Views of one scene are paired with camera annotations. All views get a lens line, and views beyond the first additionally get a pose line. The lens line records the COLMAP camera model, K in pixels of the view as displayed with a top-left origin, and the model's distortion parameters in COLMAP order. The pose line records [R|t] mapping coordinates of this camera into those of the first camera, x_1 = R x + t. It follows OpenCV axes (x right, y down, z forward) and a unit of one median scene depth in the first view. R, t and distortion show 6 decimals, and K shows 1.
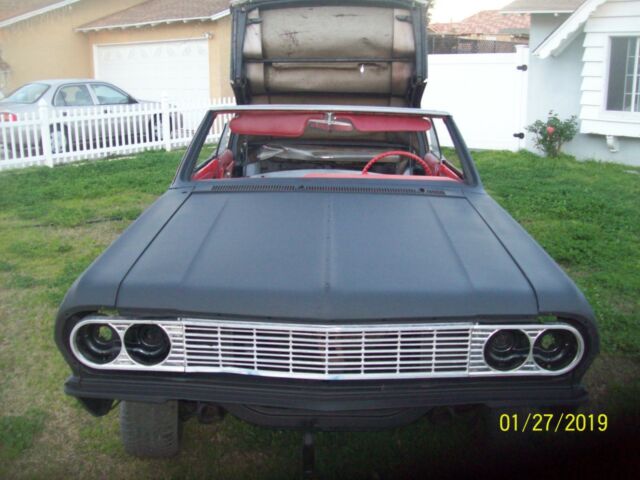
lens RADIAL K [[692.0, 0, 327.9], [0, 692.0, 229.6], [0, 0, 1]] dist [-0.181443, 0.156410]
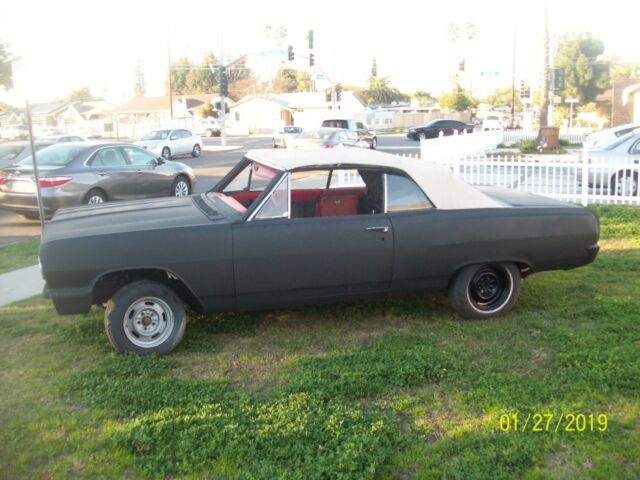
lens RADIAL K [[692.0, 0, 327.9], [0, 692.0, 229.6], [0, 0, 1]] dist [-0.181443, 0.156410]
pose [[0.303988, 0.157597, -0.939550, 0.489145], [-0.211840, 0.972713, 0.094620, -0.063229], [0.928824, 0.170271, 0.329079, 0.205146]]
